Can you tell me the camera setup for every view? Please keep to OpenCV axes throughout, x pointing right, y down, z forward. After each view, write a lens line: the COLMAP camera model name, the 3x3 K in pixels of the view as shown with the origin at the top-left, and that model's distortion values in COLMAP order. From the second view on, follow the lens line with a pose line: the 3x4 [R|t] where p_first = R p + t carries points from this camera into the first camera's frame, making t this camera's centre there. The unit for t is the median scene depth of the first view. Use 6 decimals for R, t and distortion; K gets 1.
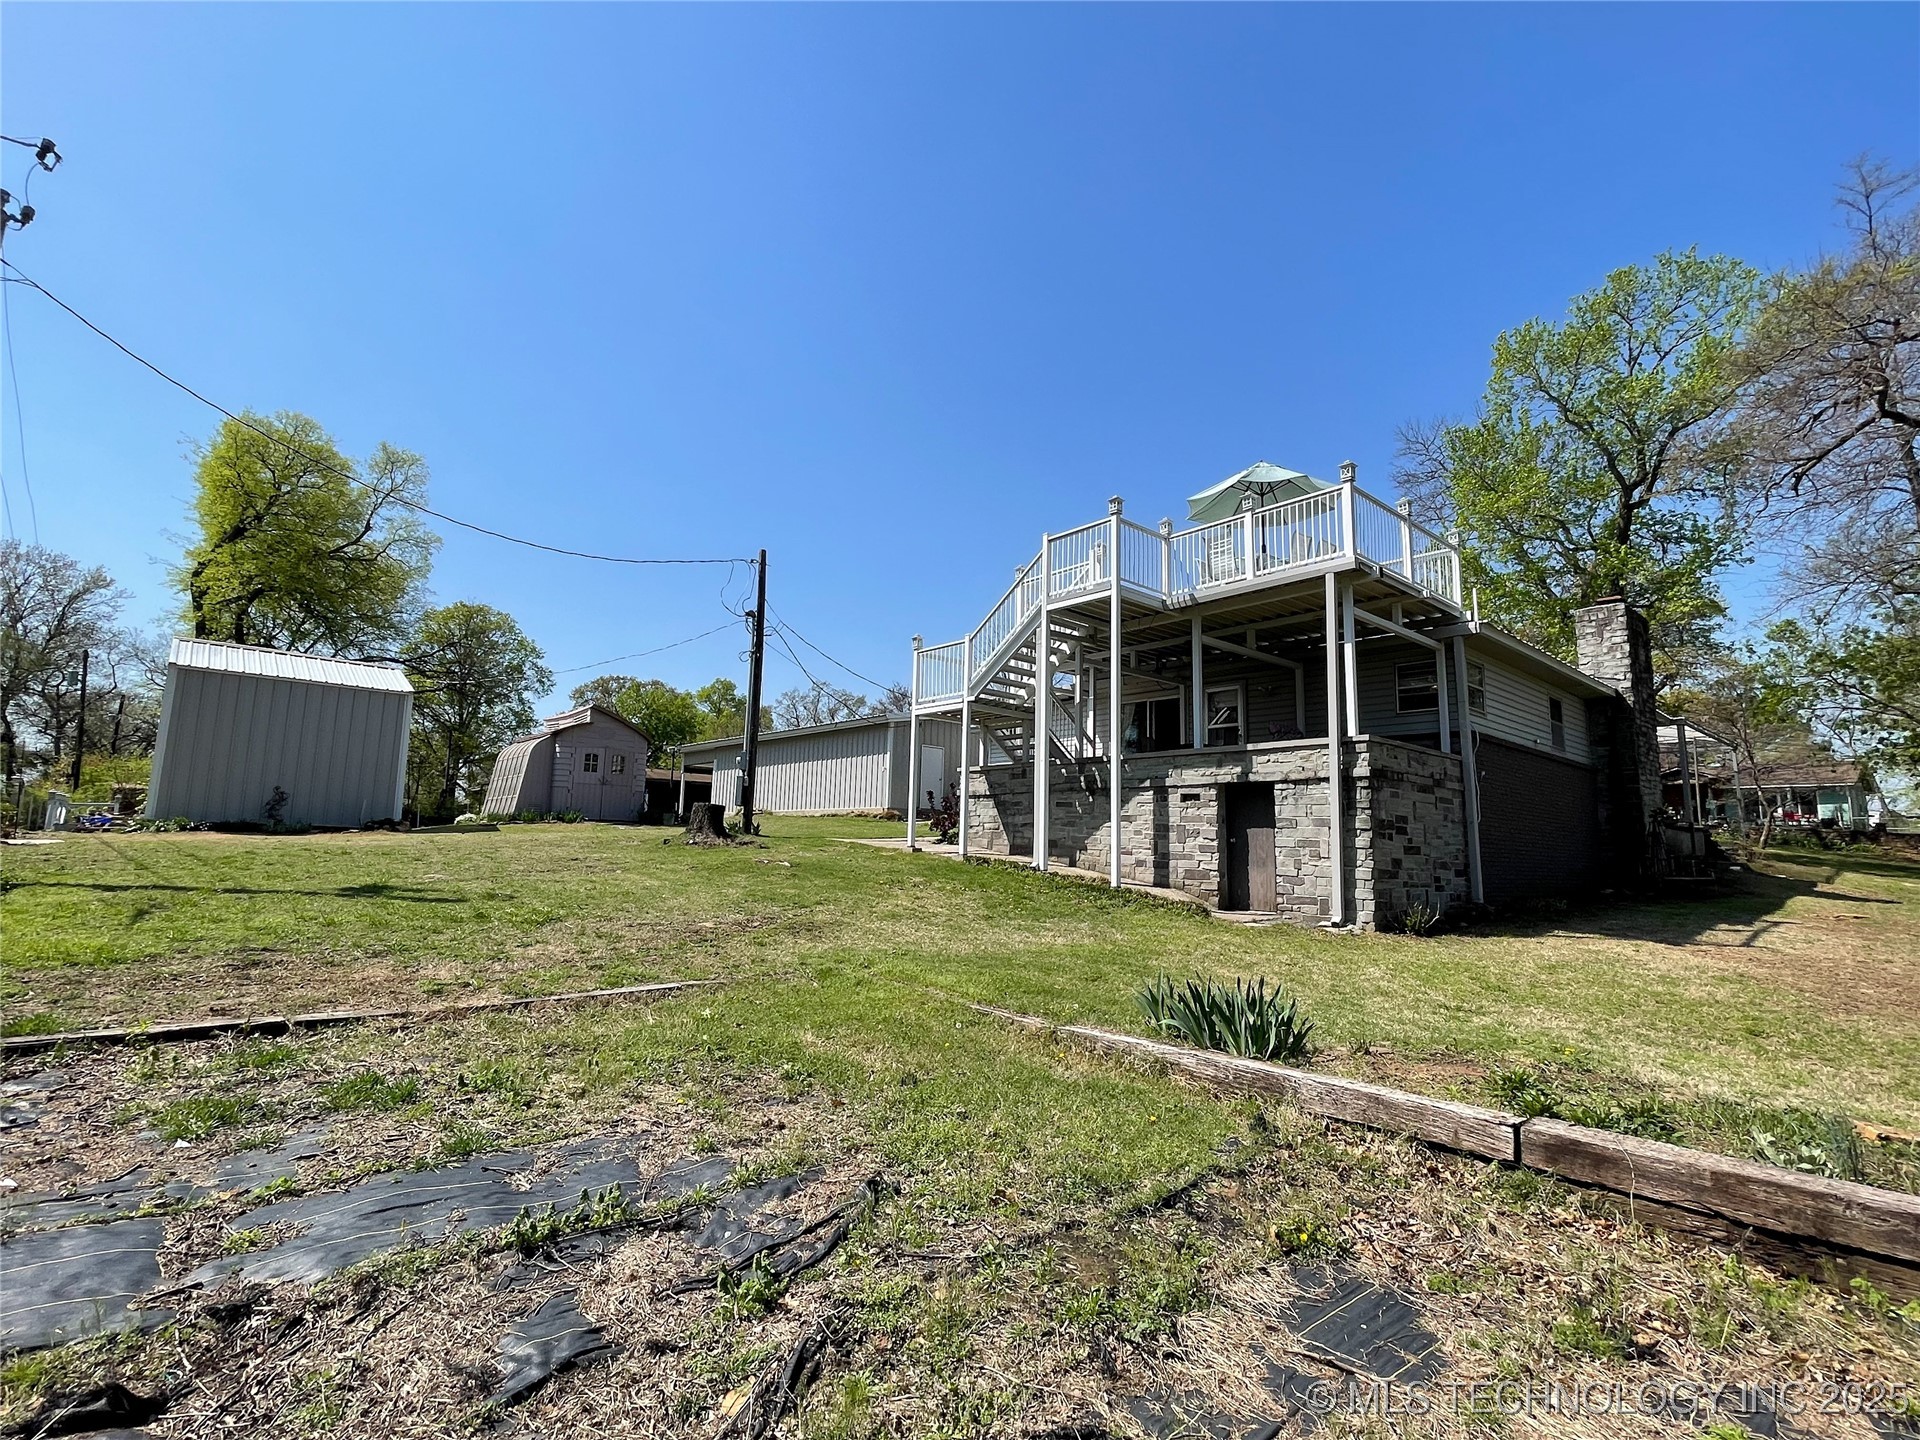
lens RADIAL K [[919.2, 0, 958.6], [0, 919.2, 723.2], [0, 0, 1]] dist [-0.000113, 0.000026]
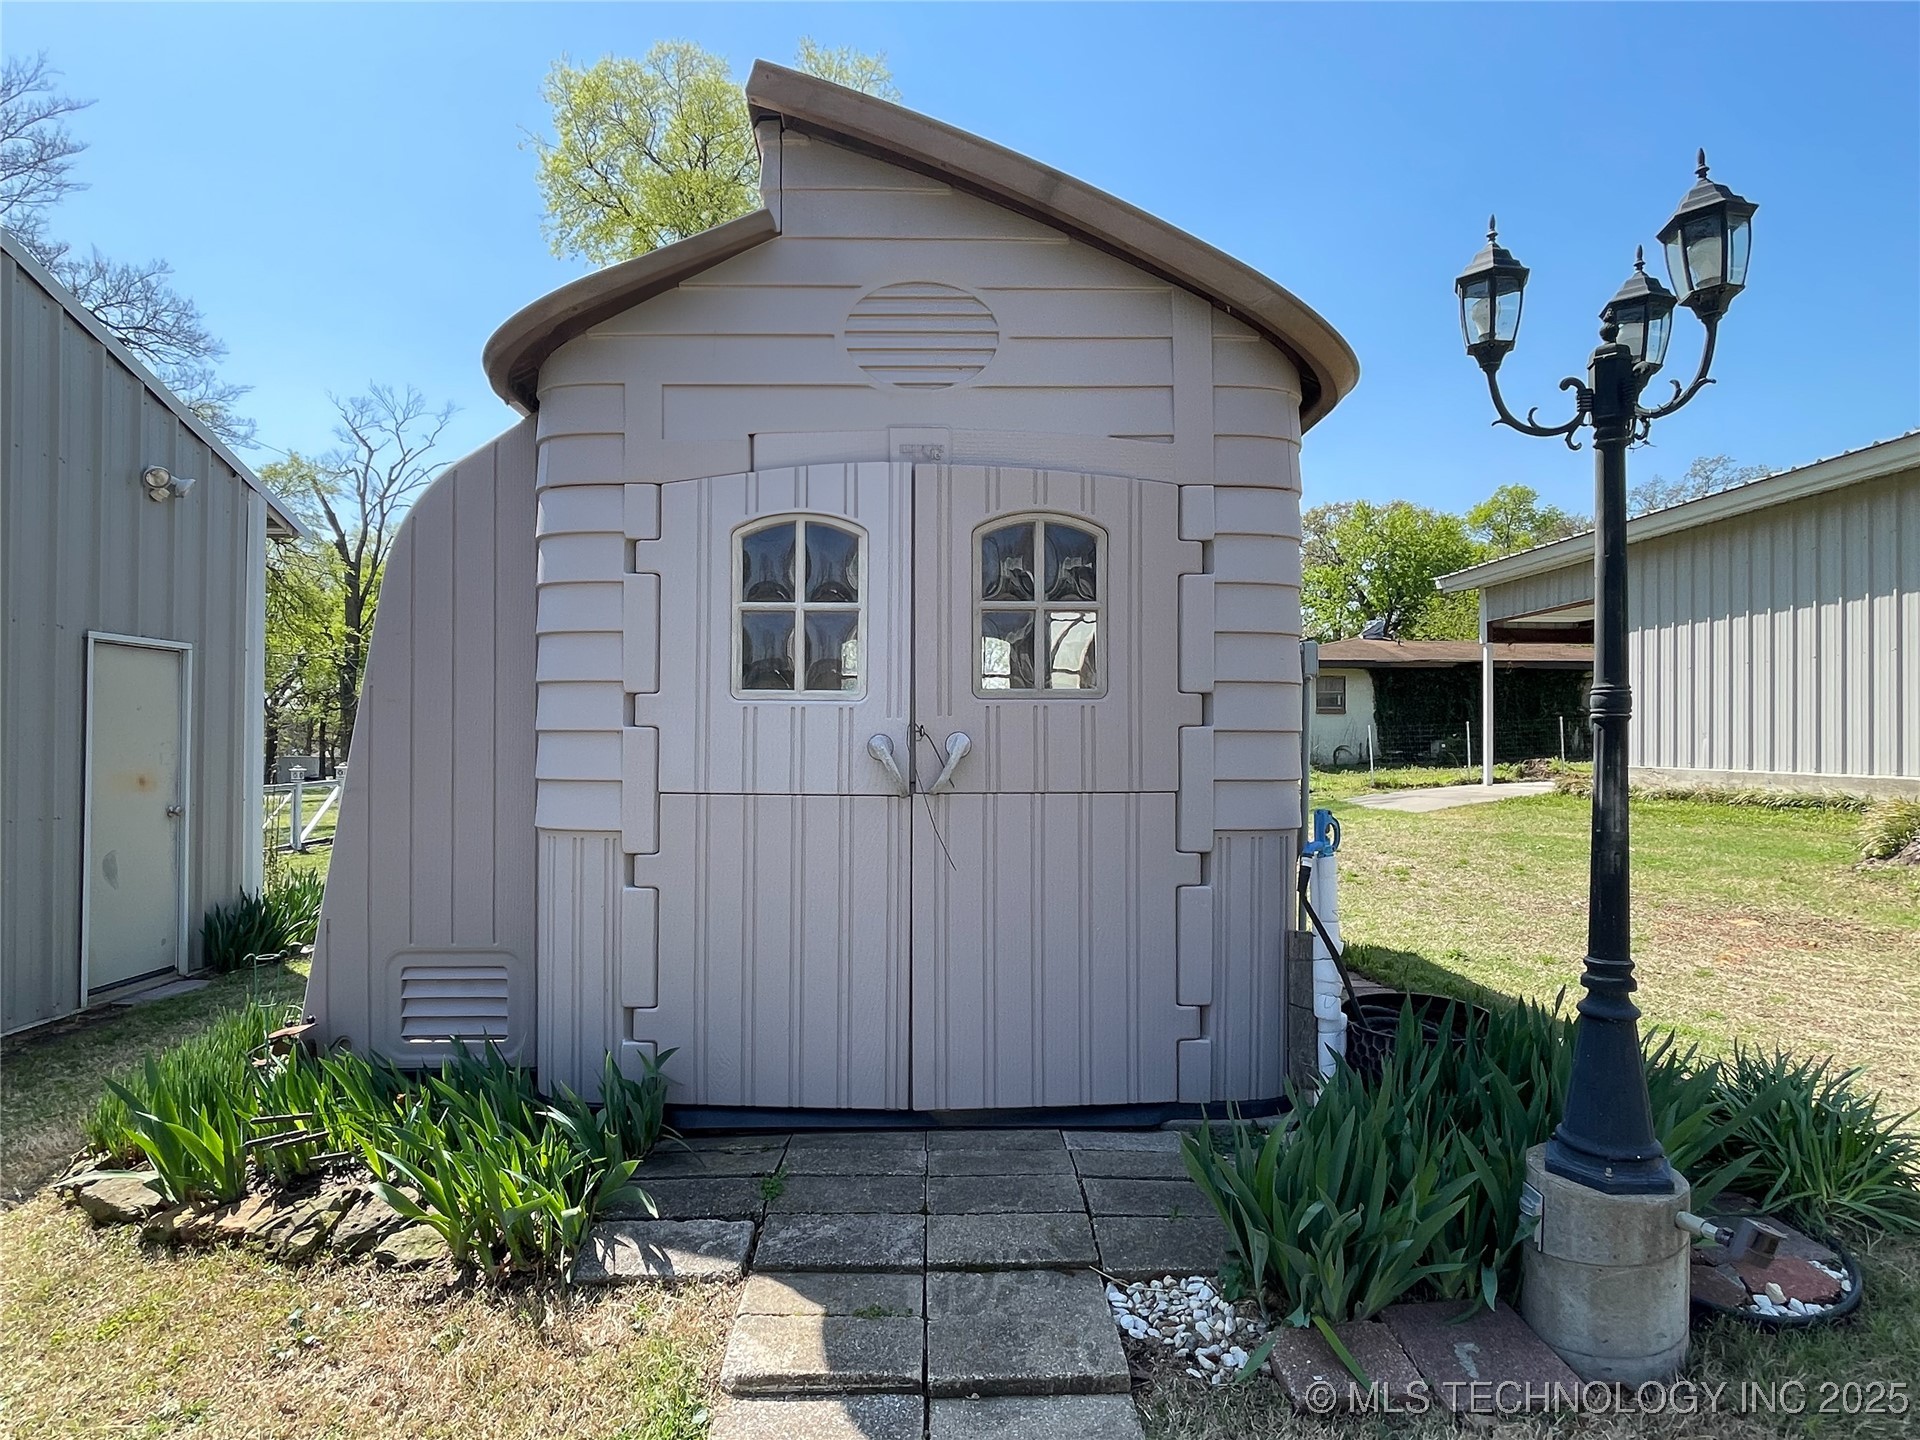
lens RADIAL K [[1094.2, 0, 958.5], [0, 1094.2, 720.0], [0, 0, 1]] dist [-0.007737, -0.001129]
pose [[0.755891, -0.022581, -0.654308, -0.150632], [0.101165, 0.991430, 0.082655, 0.024239], [0.646834, -0.128671, 0.751697, 0.462012]]
